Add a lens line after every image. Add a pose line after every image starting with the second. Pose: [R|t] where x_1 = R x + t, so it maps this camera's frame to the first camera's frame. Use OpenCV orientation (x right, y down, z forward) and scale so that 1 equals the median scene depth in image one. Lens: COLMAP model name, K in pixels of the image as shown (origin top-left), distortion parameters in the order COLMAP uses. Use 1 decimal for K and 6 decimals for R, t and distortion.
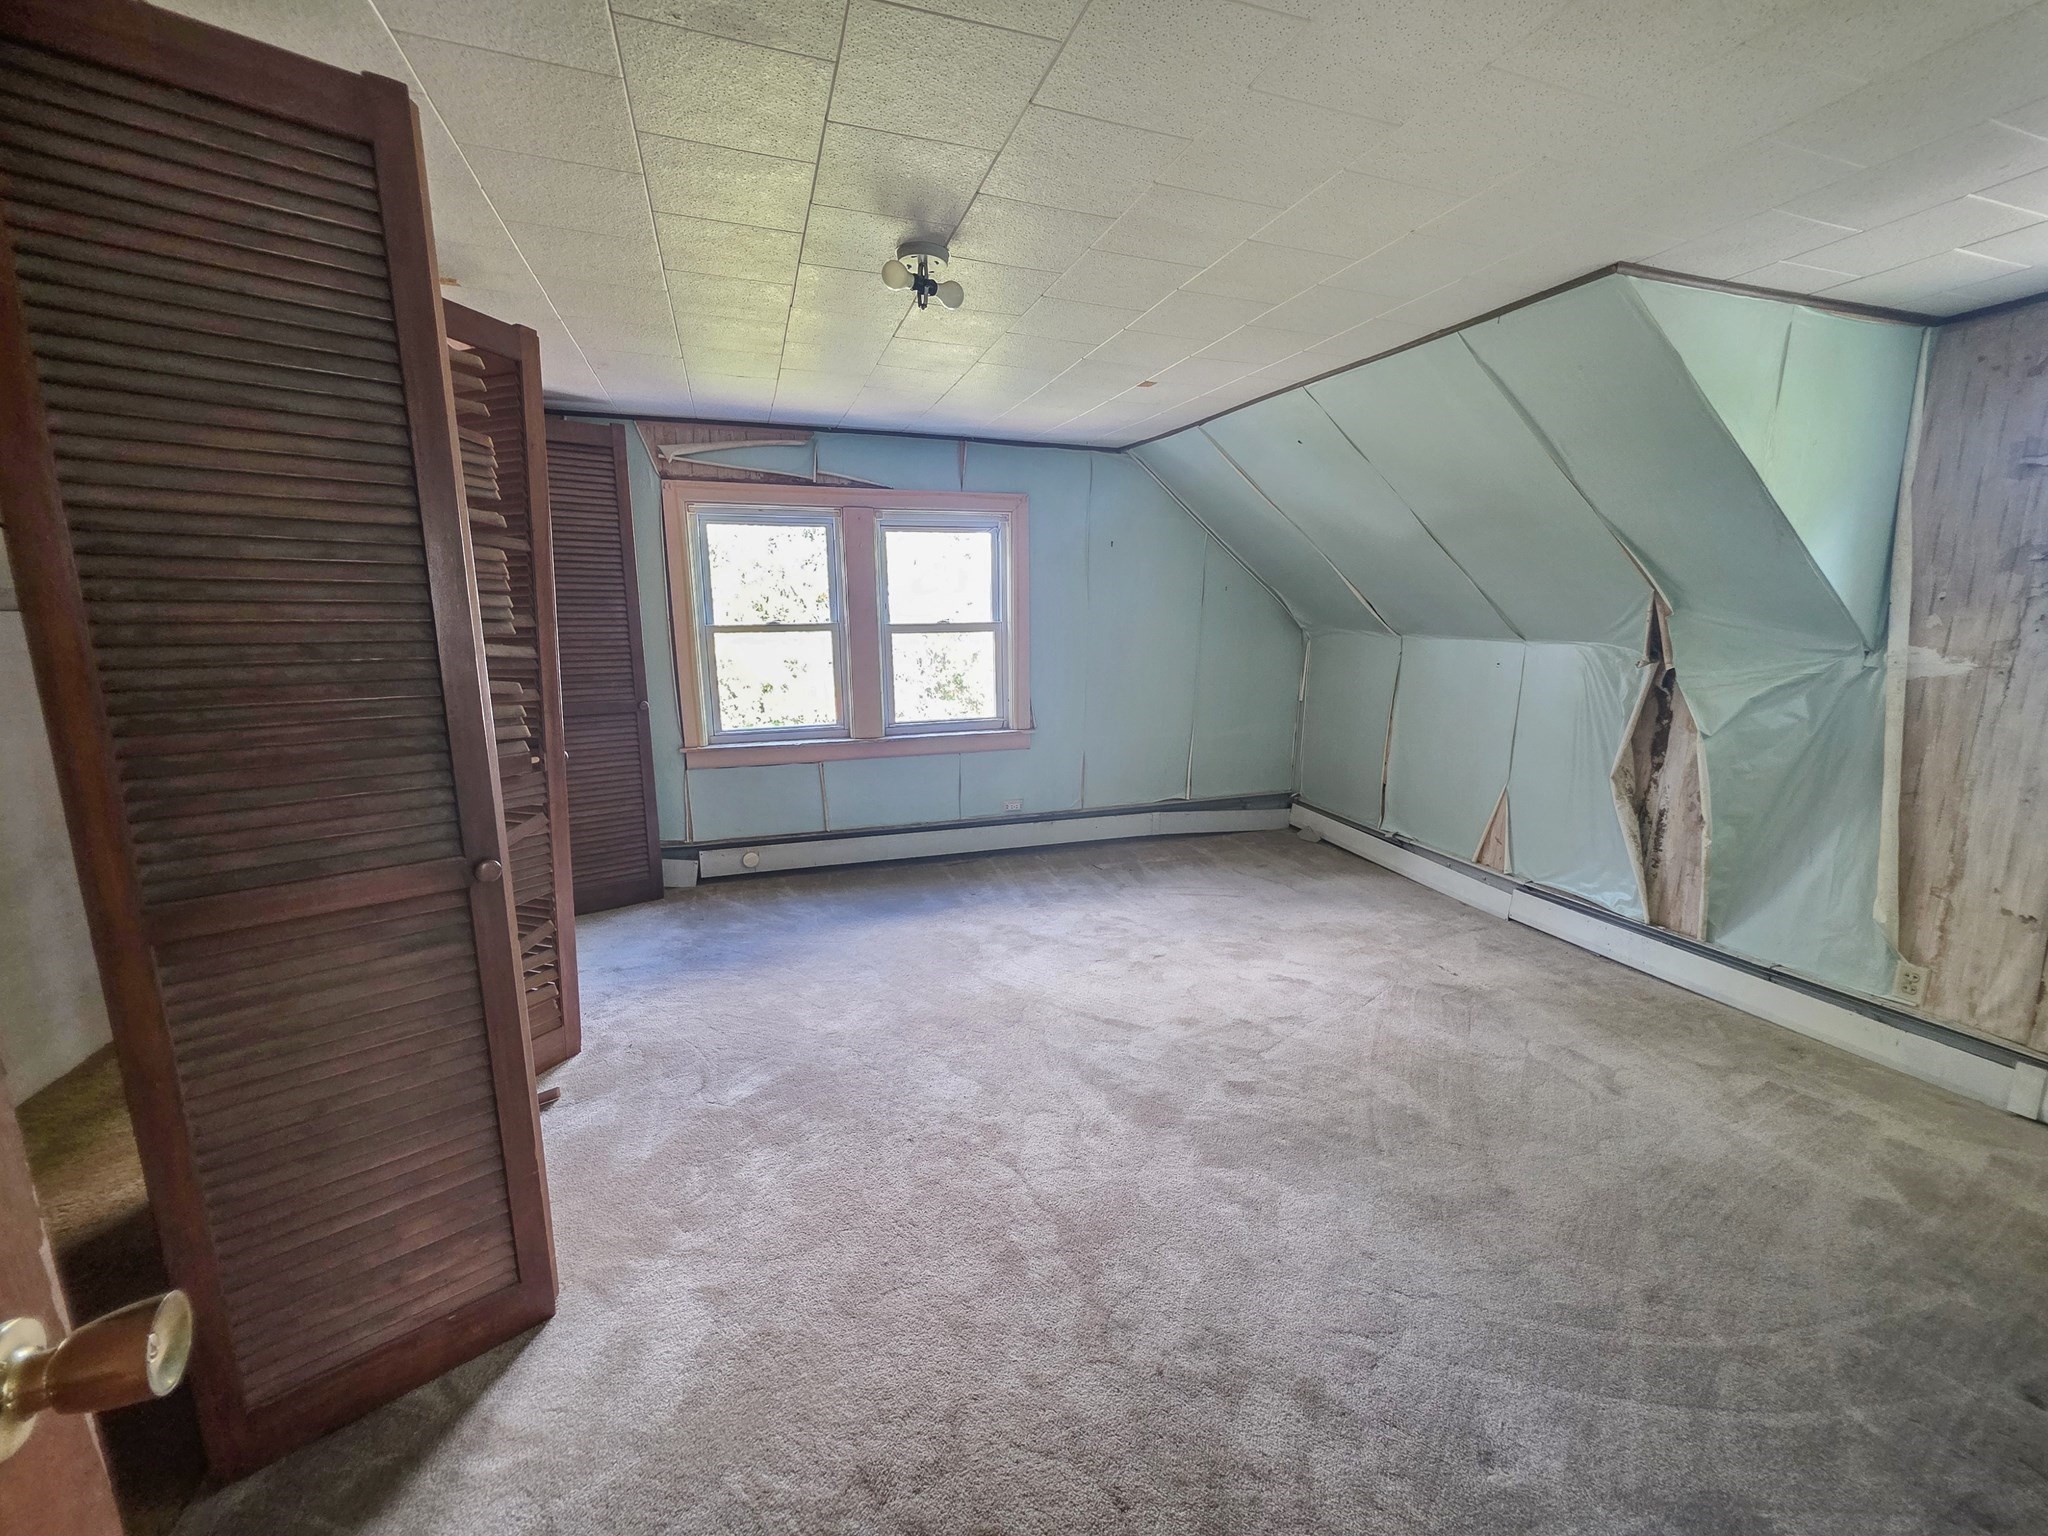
lens RADIAL K [[844.5, 0, 1024.0], [0, 844.5, 768.0], [0, 0, 1]] dist [0.002175, -0.002710]
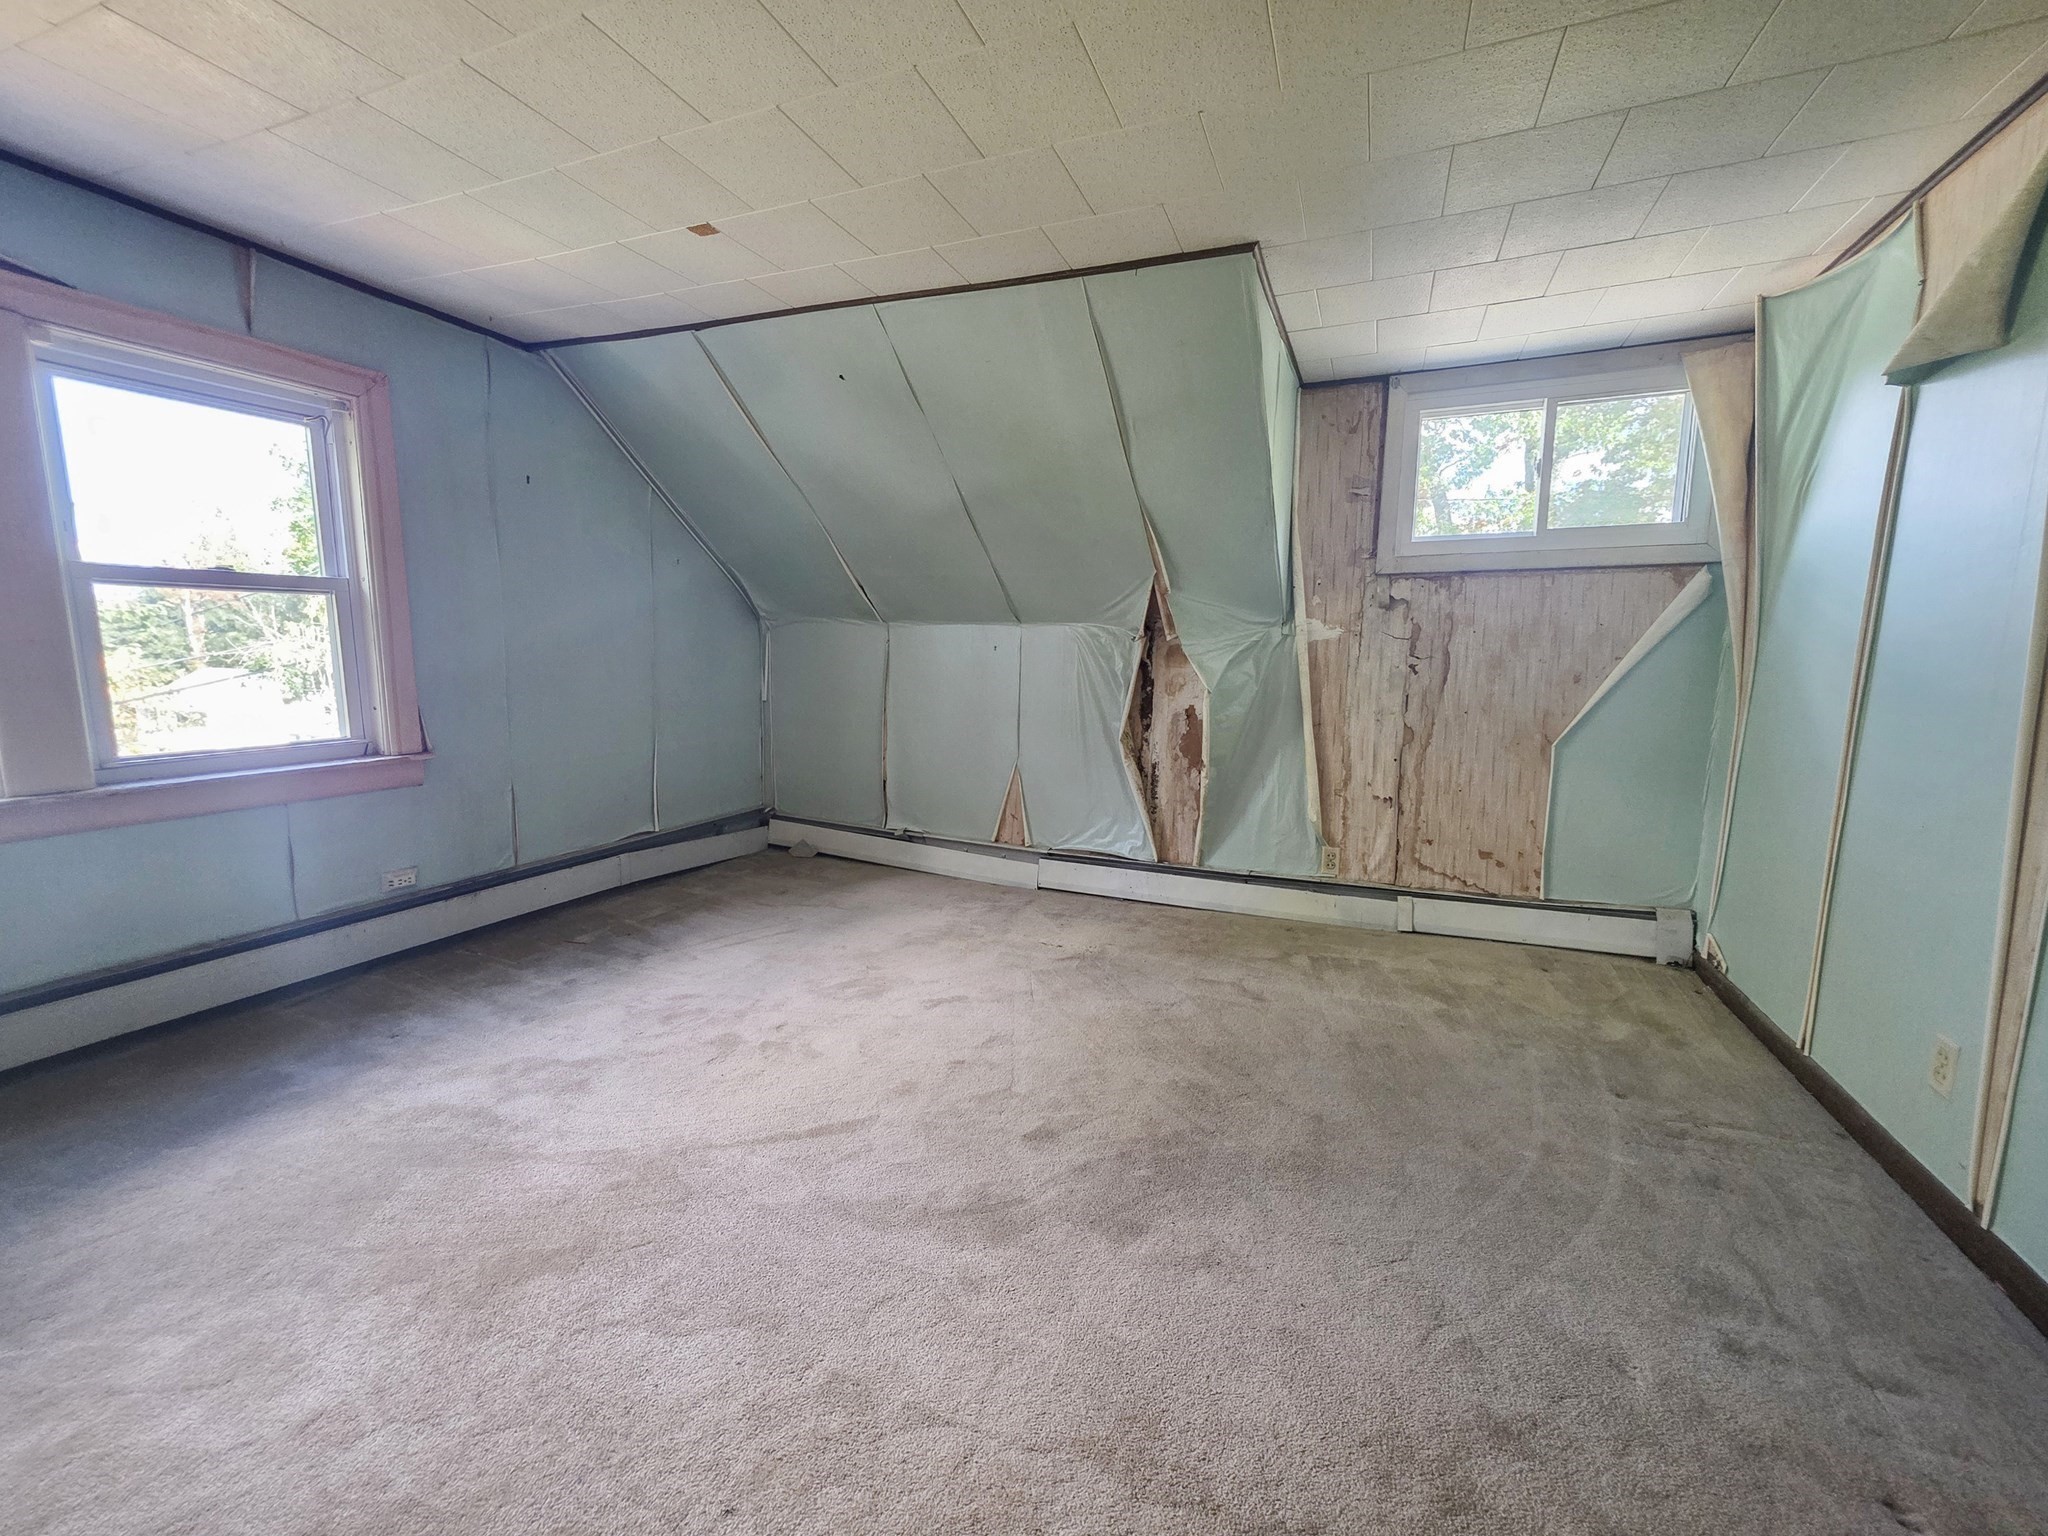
lens RADIAL K [[844.5, 0, 1024.0], [0, 844.5, 768.0], [0, 0, 1]] dist [0.002175, -0.002710]
pose [[0.651915, -0.090954, 0.752818, -0.245394], [0.125378, 0.992045, 0.011283, 0.019623], [-0.747855, 0.087031, 0.658132, 0.357292]]
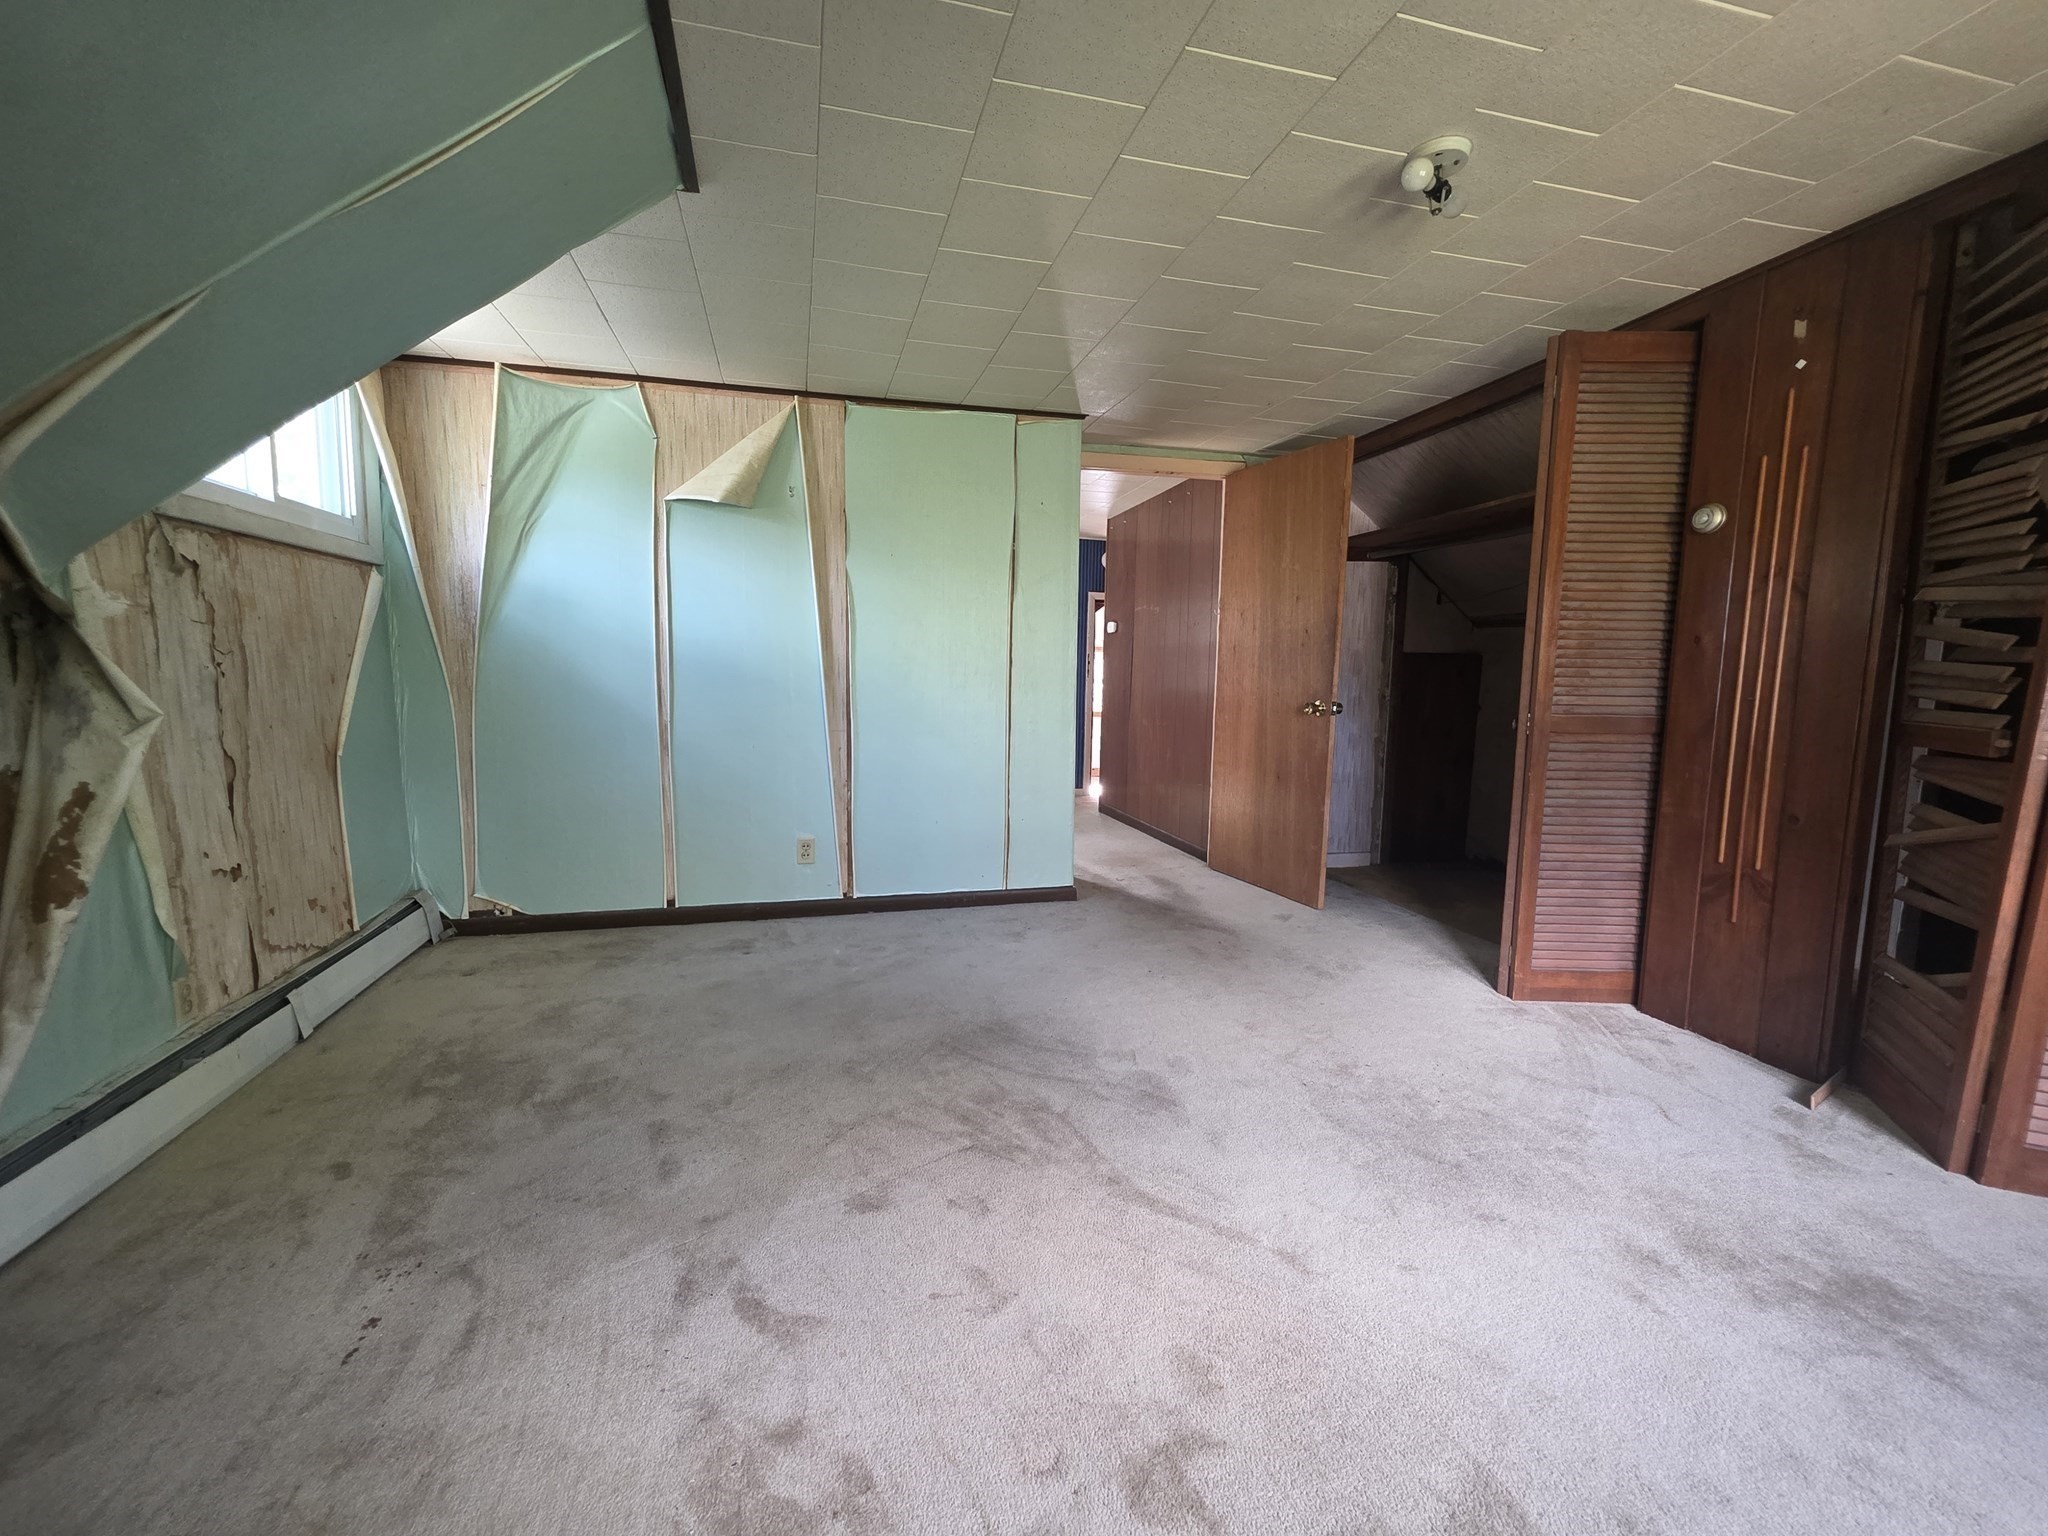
lens RADIAL K [[844.5, 0, 1024.0], [0, 844.5, 768.0], [0, 0, 1]] dist [0.002175, -0.002710]
pose [[-0.997909, -0.015466, 0.062761, 0.156188], [0.003365, 0.957208, 0.289381, -0.151500], [-0.064550, 0.288987, -0.955154, 1.320841]]
